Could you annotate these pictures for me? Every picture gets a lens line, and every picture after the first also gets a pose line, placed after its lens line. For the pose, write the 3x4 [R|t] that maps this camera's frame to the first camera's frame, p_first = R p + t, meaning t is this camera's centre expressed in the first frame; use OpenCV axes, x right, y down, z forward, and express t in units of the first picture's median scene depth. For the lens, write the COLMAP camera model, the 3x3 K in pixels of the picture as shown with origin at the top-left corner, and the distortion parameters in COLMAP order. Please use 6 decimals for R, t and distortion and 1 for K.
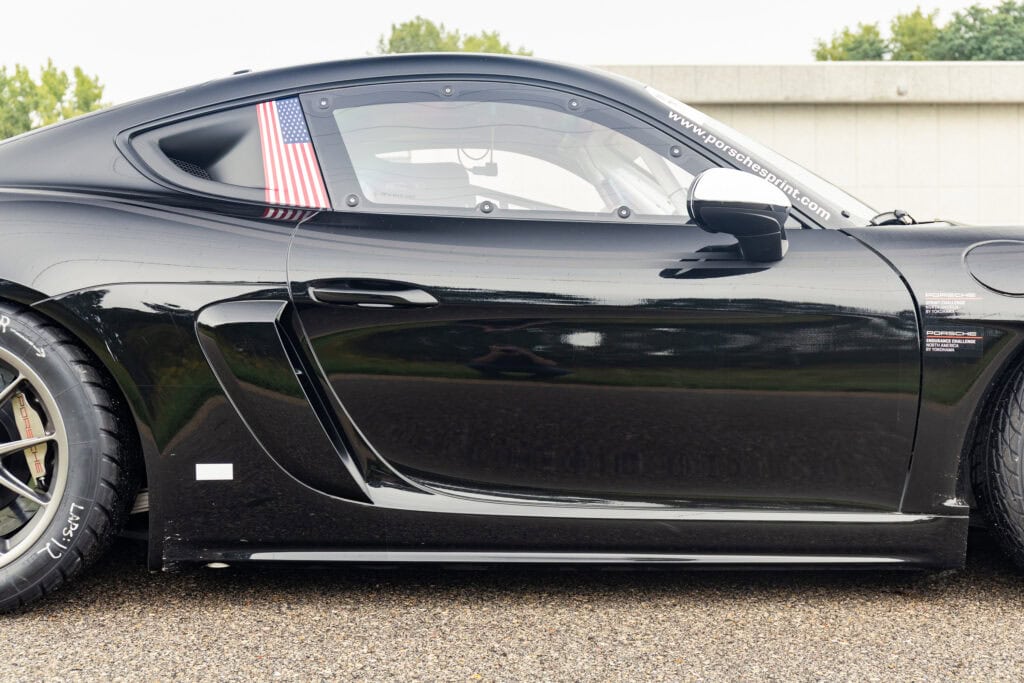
lens RADIAL K [[1280.5, 0, 514.9], [0, 1280.5, 316.5], [0, 0, 1]] dist [-0.057587, 0.043582]
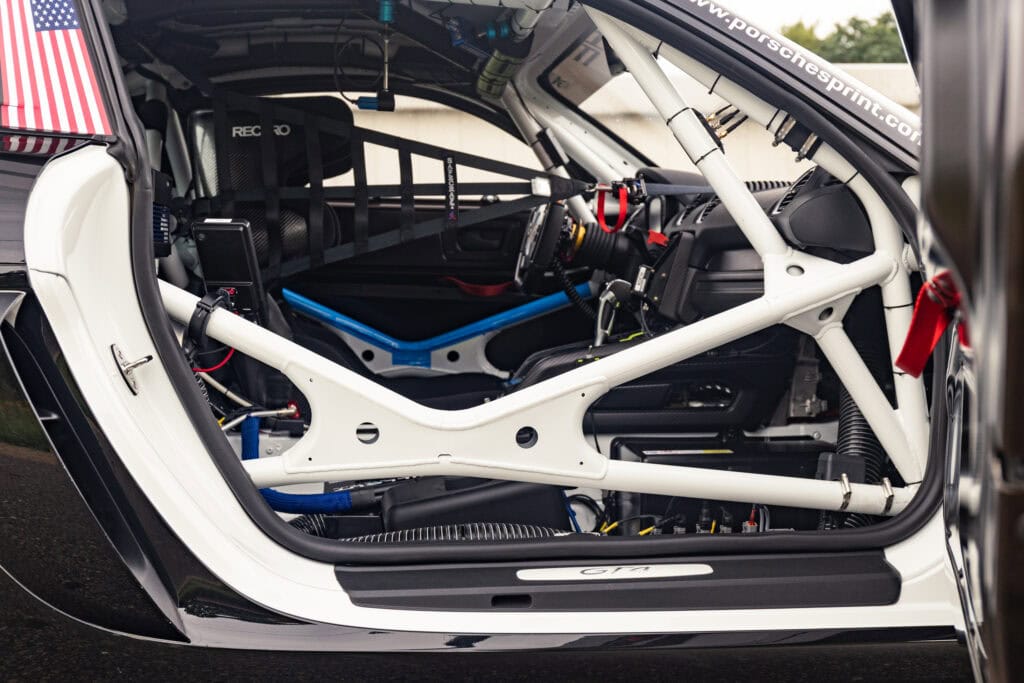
lens RADIAL K [[1250.2, 0, 511.9], [0, 1250.2, 325.4], [0, 0, 1]] dist [-0.060575, -0.004277]
pose [[0.996722, -0.018181, 0.078830, -0.007051], [0.018143, 0.999835, 0.001199, 0.005357], [-0.078839, 0.000236, 0.996887, 0.405466]]
